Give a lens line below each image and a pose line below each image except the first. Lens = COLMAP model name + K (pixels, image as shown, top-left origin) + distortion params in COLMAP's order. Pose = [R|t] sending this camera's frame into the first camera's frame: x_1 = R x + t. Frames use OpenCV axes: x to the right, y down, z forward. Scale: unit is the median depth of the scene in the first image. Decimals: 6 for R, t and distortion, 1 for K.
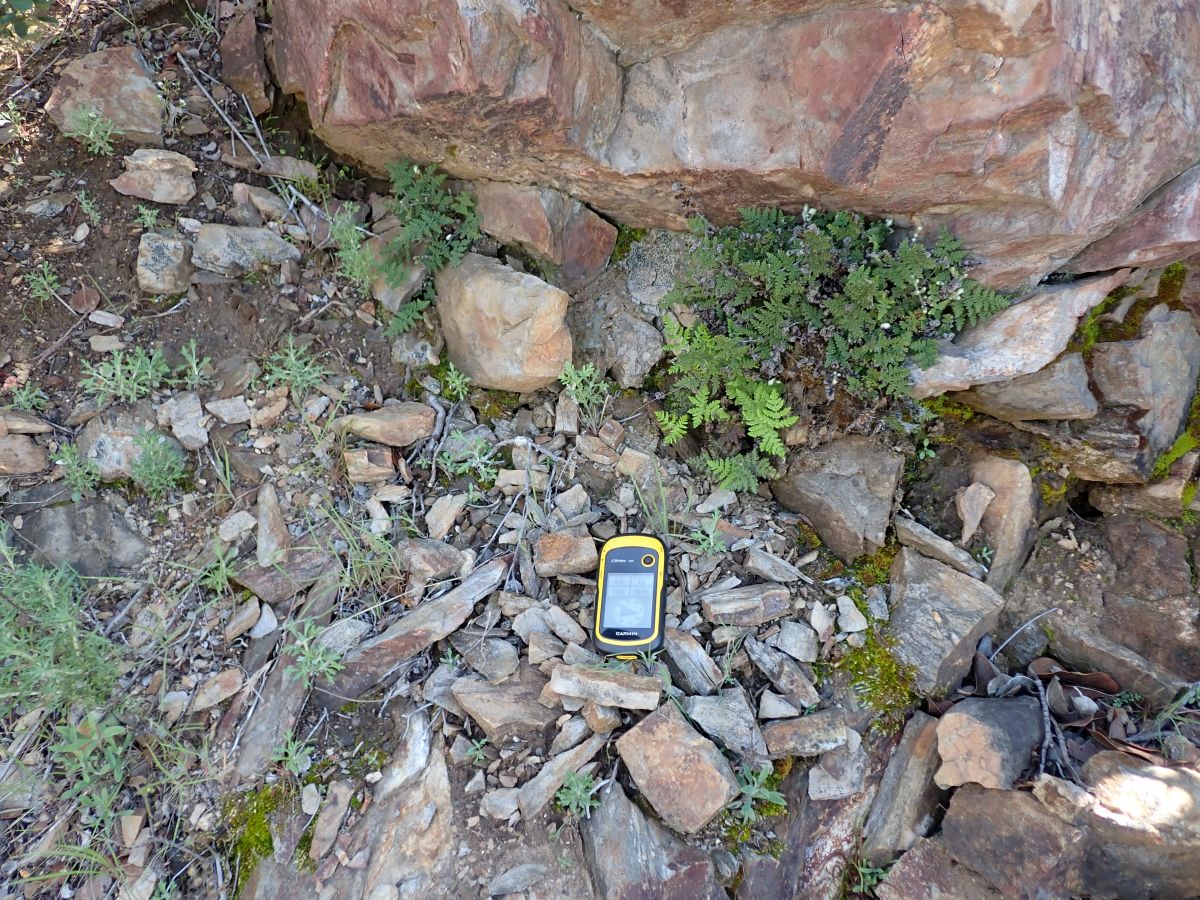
lens RADIAL K [[1063.9, 0, 590.0], [0, 1063.9, 447.7], [0, 0, 1]] dist [0.011364, -0.010689]
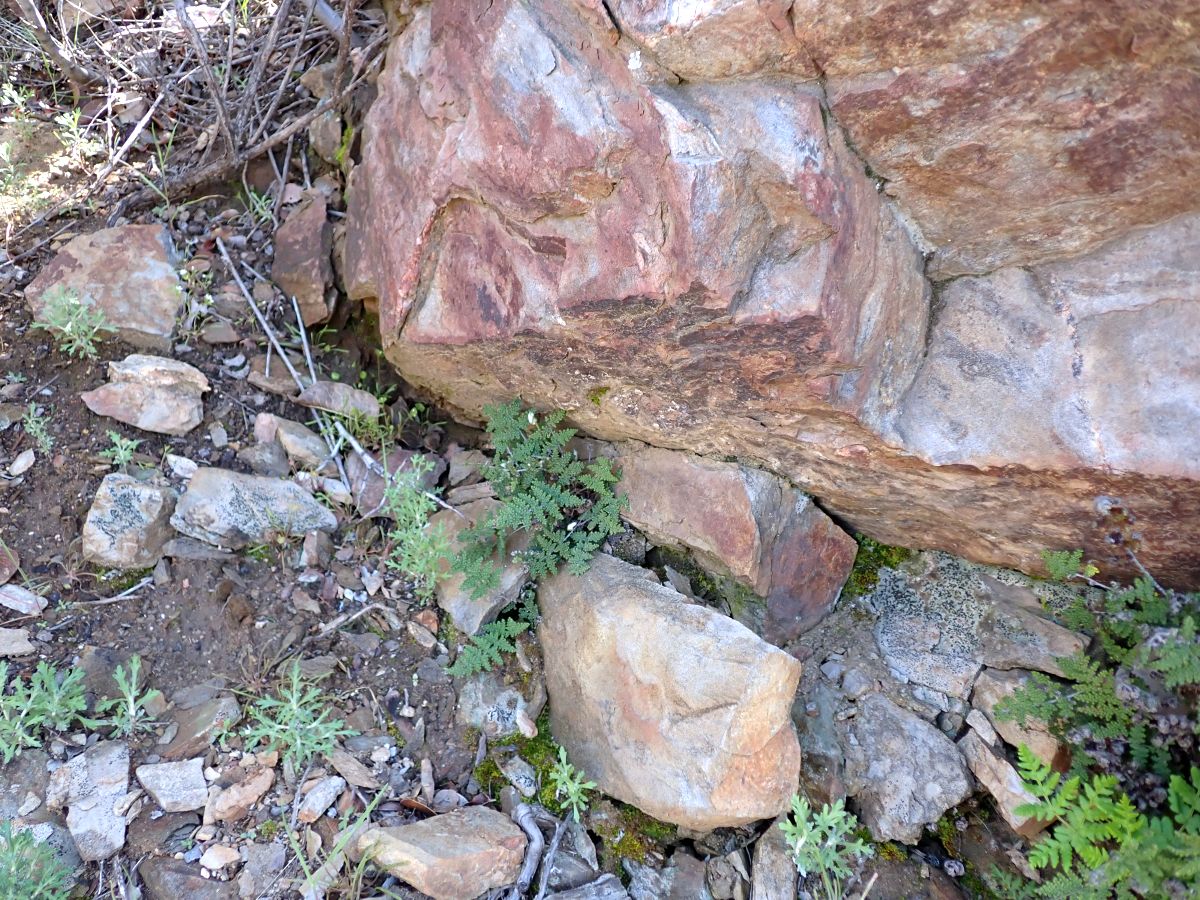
lens RADIAL K [[1063.9, 0, 590.0], [0, 1063.9, 447.7], [0, 0, 1]] dist [0.011364, -0.010689]
pose [[0.994980, 0.091215, -0.041168, -0.115251], [-0.098275, 0.968254, -0.229841, -0.114289], [0.018896, 0.232733, 0.972357, 0.435752]]
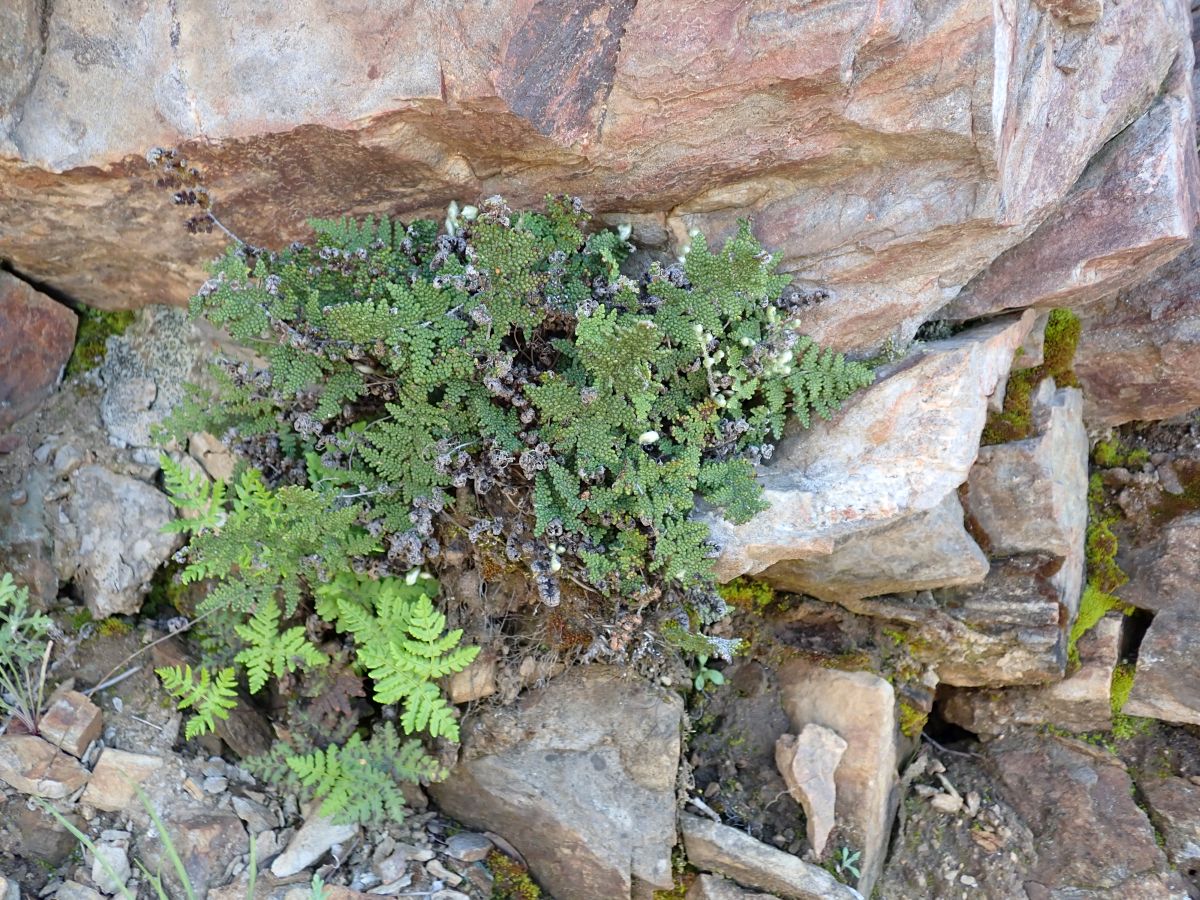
lens RADIAL K [[1063.9, 0, 590.0], [0, 1063.9, 447.7], [0, 0, 1]] dist [0.011364, -0.010689]
pose [[0.921754, -0.063647, 0.382517, 0.058993], [0.123399, 0.983303, -0.133745, -0.040926], [-0.367618, 0.170483, 0.914217, 0.473645]]
